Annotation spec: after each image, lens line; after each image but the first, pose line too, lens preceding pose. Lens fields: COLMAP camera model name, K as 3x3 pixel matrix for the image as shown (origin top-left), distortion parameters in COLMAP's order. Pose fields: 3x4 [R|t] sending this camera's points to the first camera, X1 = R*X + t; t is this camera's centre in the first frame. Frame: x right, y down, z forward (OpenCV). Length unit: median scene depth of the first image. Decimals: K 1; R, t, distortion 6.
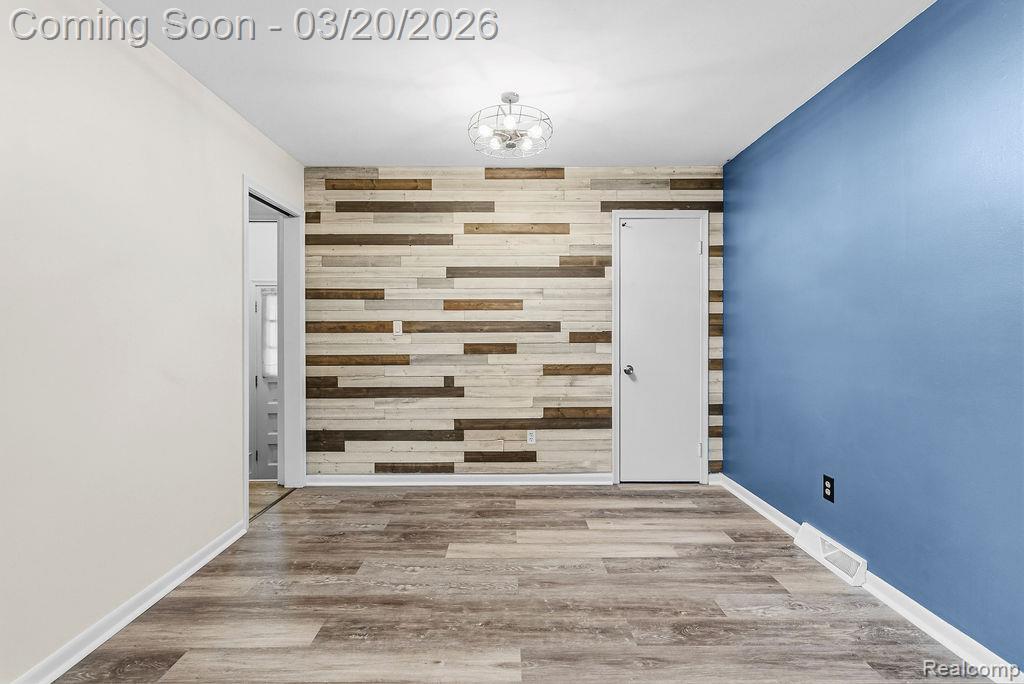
lens RADIAL K [[490.6, 0, 510.2], [0, 490.6, 339.2], [0, 0, 1]] dist [-0.000540, 0.000647]
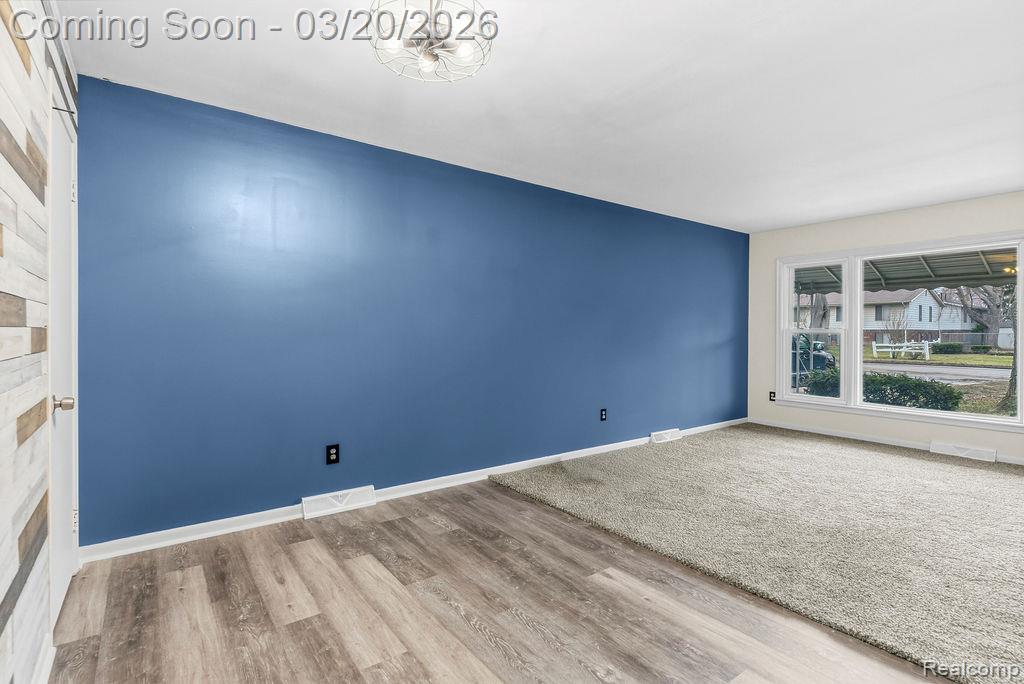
lens RADIAL K [[490.6, 0, 510.2], [0, 490.6, 337.1], [0, 0, 1]] dist [-0.000540, 0.000647]
pose [[-0.590900, -0.008976, 0.806695, -0.431637], [0.007782, 0.999828, 0.016825, -0.011317], [-0.806707, 0.016220, -0.590728, 0.922568]]
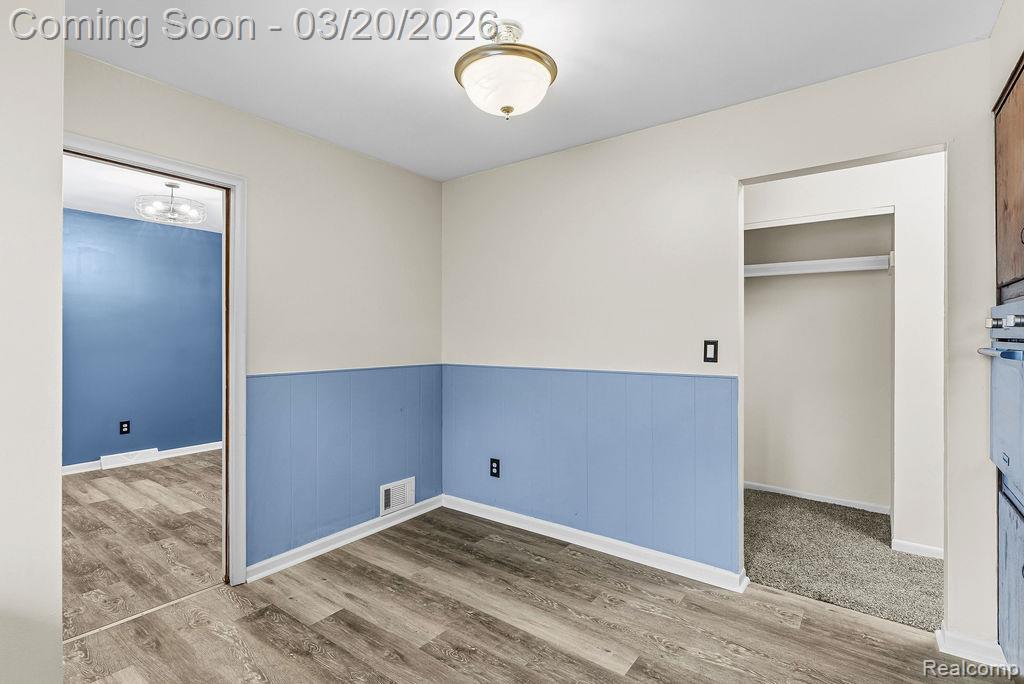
lens RADIAL K [[490.6, 0, 507.9], [0, 490.6, 338.7], [0, 0, 1]] dist [-0.000540, 0.000647]
pose [[-0.791932, -0.001169, 0.610608, -1.145996], [0.010338, 0.999829, 0.015322, -0.038661], [-0.610522, 0.018446, -0.791785, 1.072377]]
